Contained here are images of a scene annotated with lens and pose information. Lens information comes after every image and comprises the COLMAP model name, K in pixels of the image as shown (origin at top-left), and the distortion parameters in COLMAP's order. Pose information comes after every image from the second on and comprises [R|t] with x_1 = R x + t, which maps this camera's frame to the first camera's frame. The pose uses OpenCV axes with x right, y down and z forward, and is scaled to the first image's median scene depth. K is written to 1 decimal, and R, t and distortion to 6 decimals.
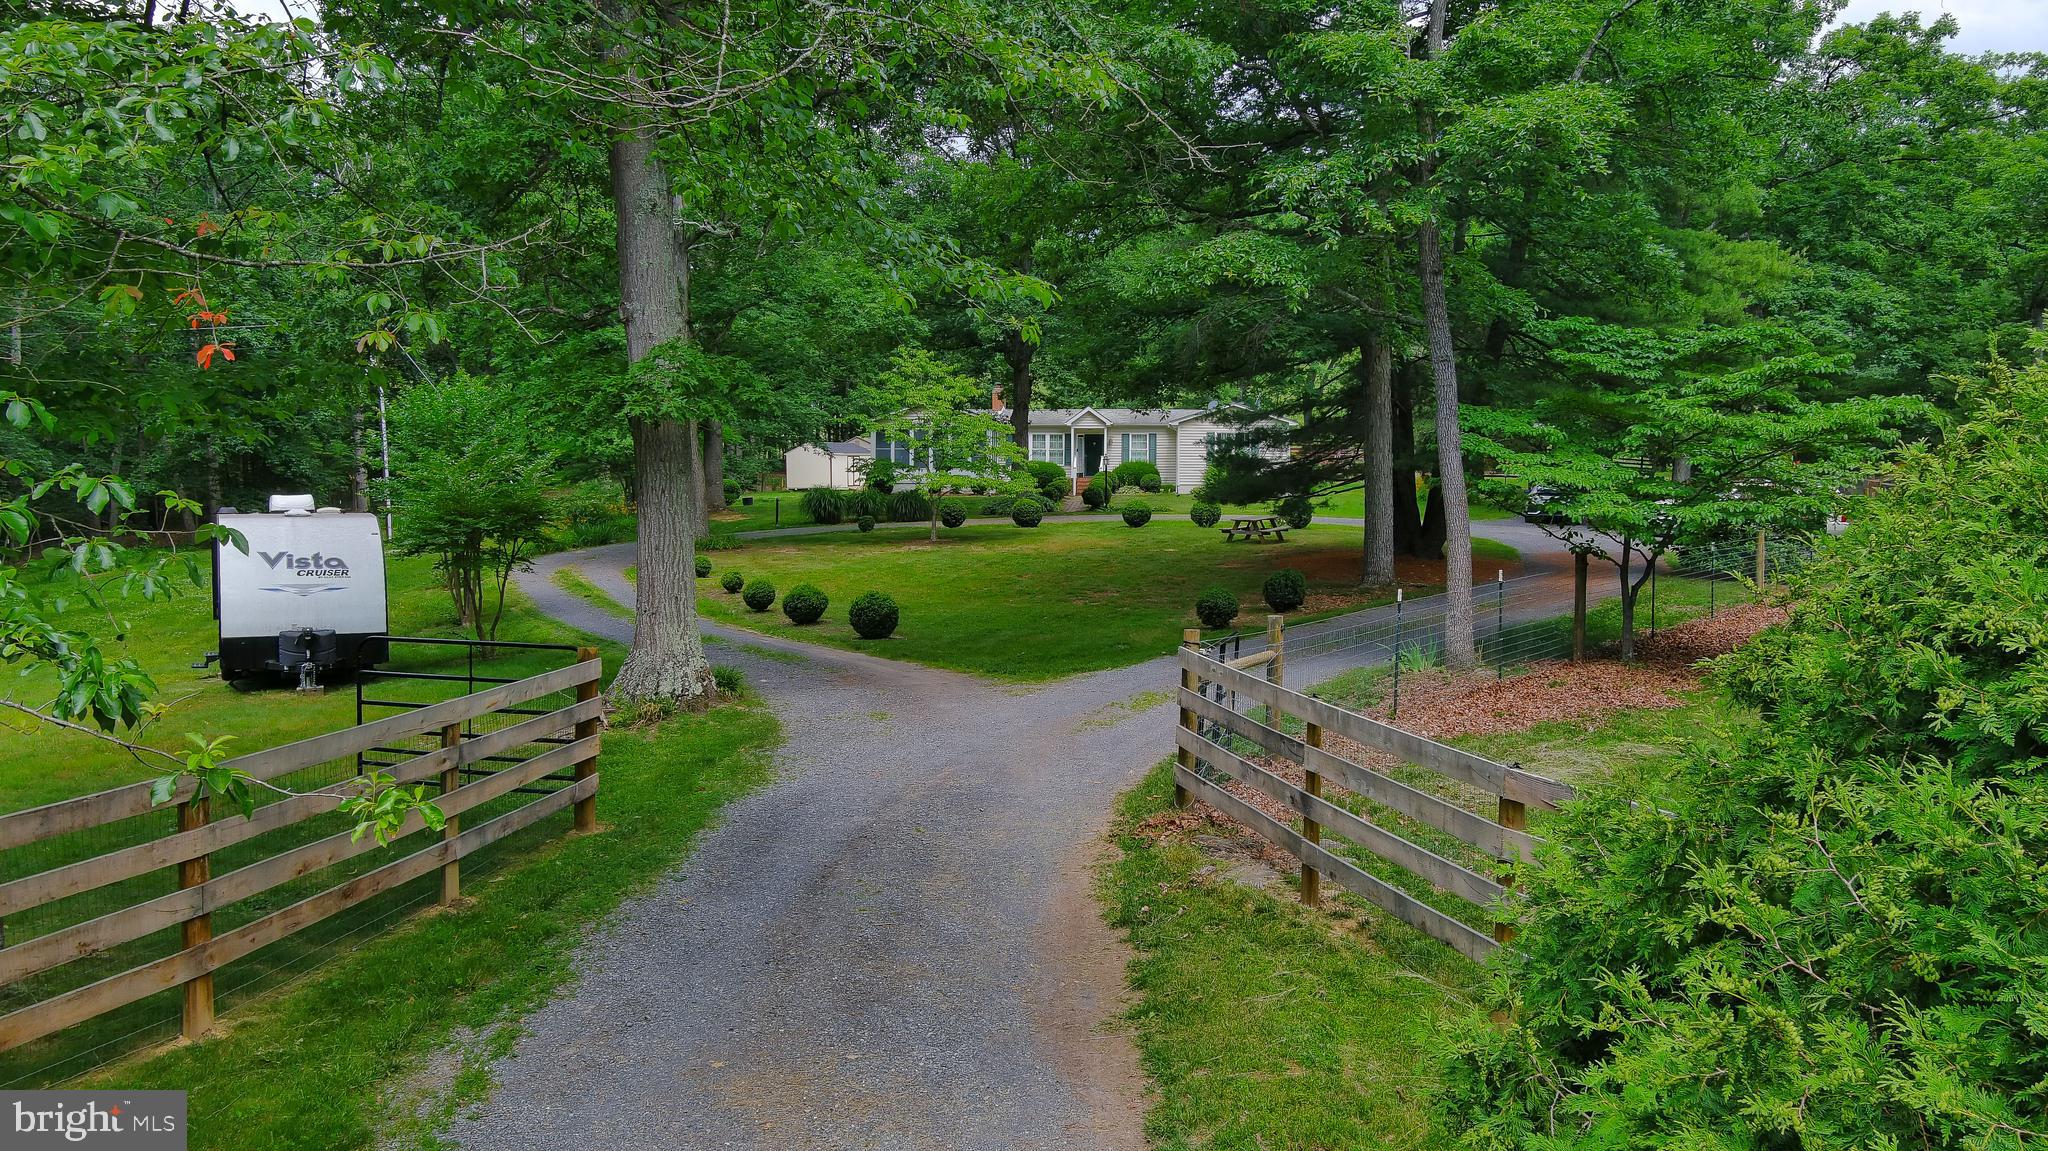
lens RADIAL K [[1602.0, 0, 1023.1], [0, 1602.0, 570.9], [0, 0, 1]] dist [0.036938, -0.031926]
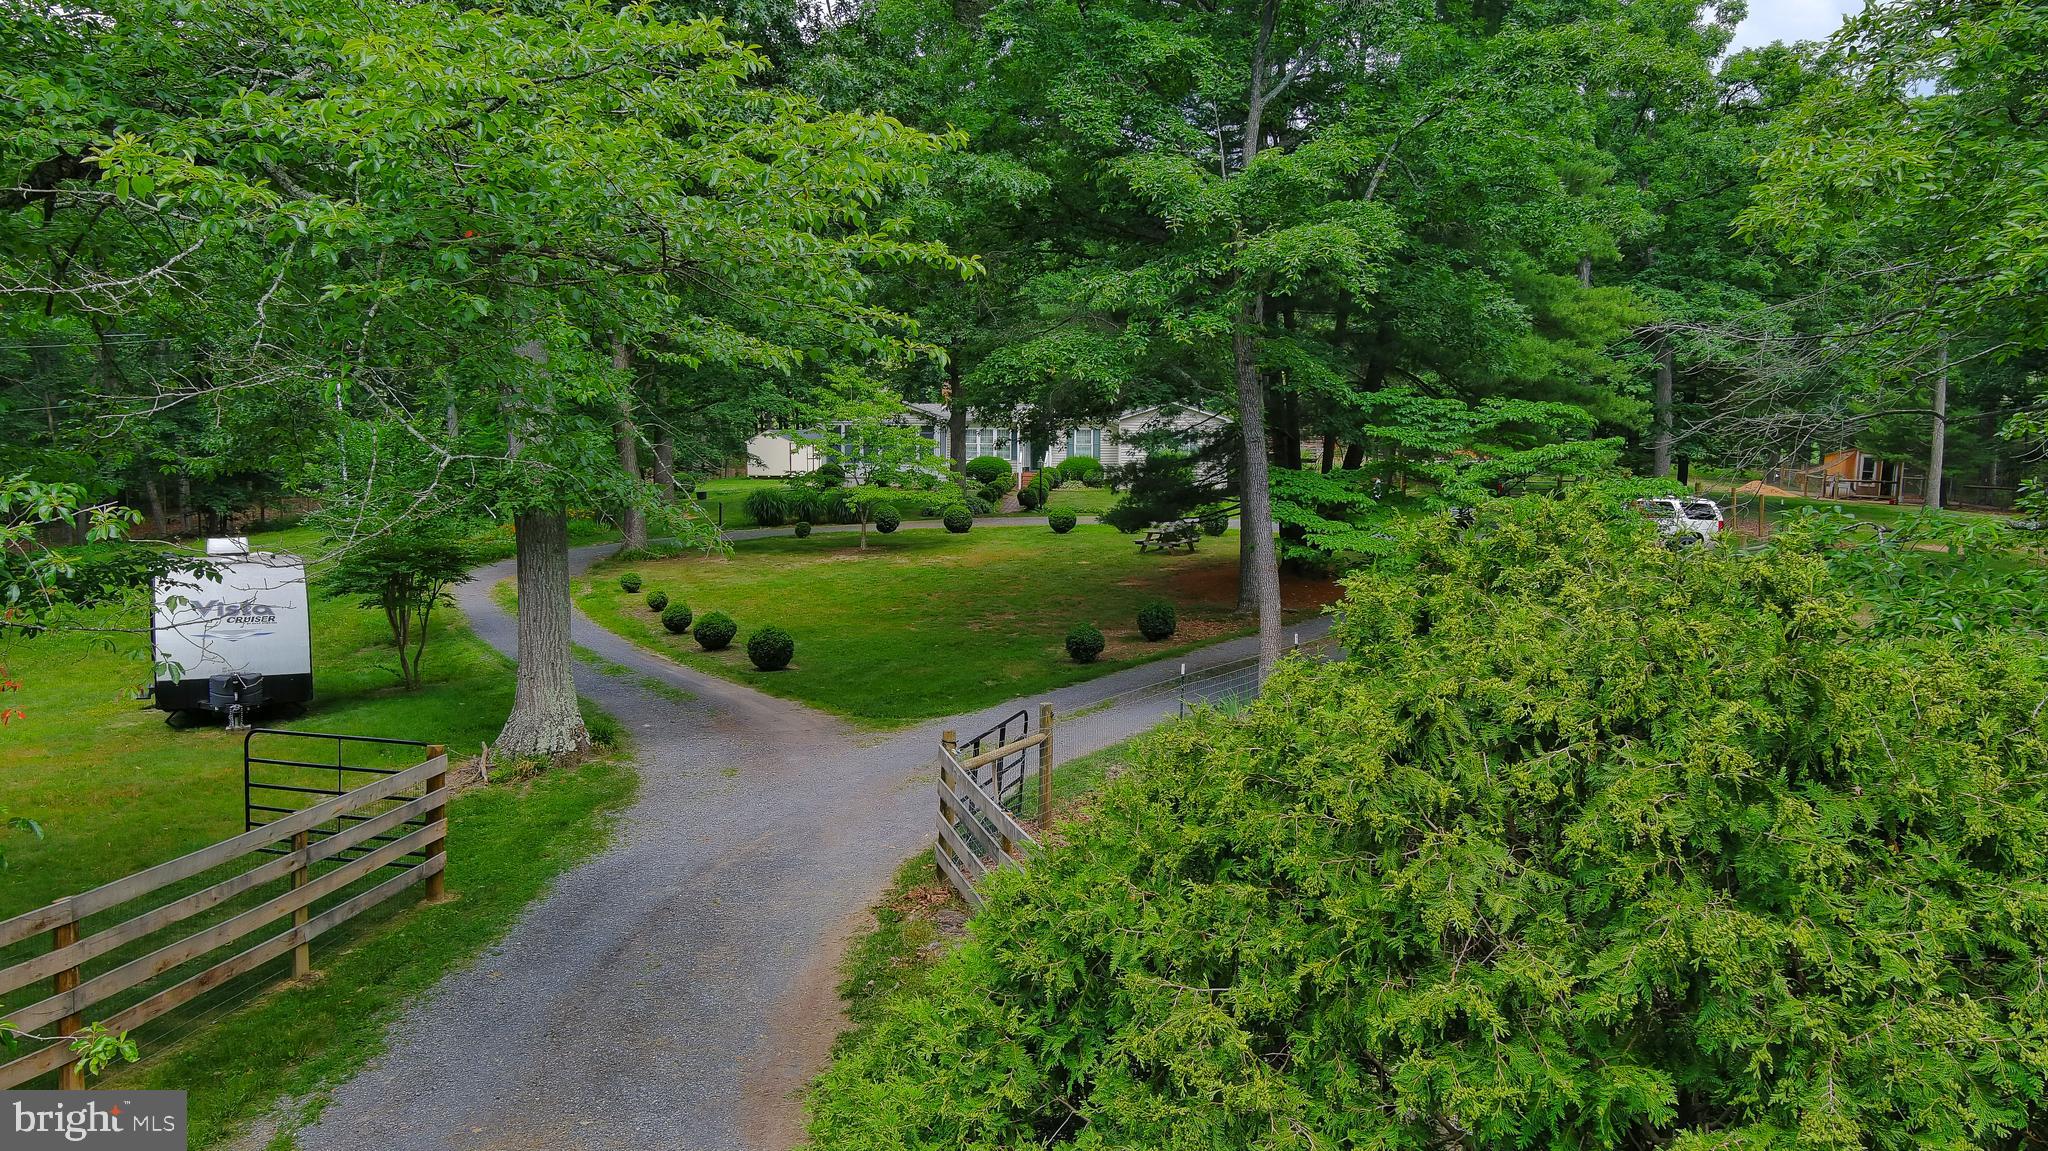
lens RADIAL K [[1602.0, 0, 1023.1], [0, 1602.0, 570.9], [0, 0, 1]] dist [0.036938, -0.031926]
pose [[0.999974, 0.000916, 0.007197, 0.104456], [-0.001087, 0.999716, 0.023800, -0.075435], [-0.007173, -0.023807, 0.999691, -0.123354]]
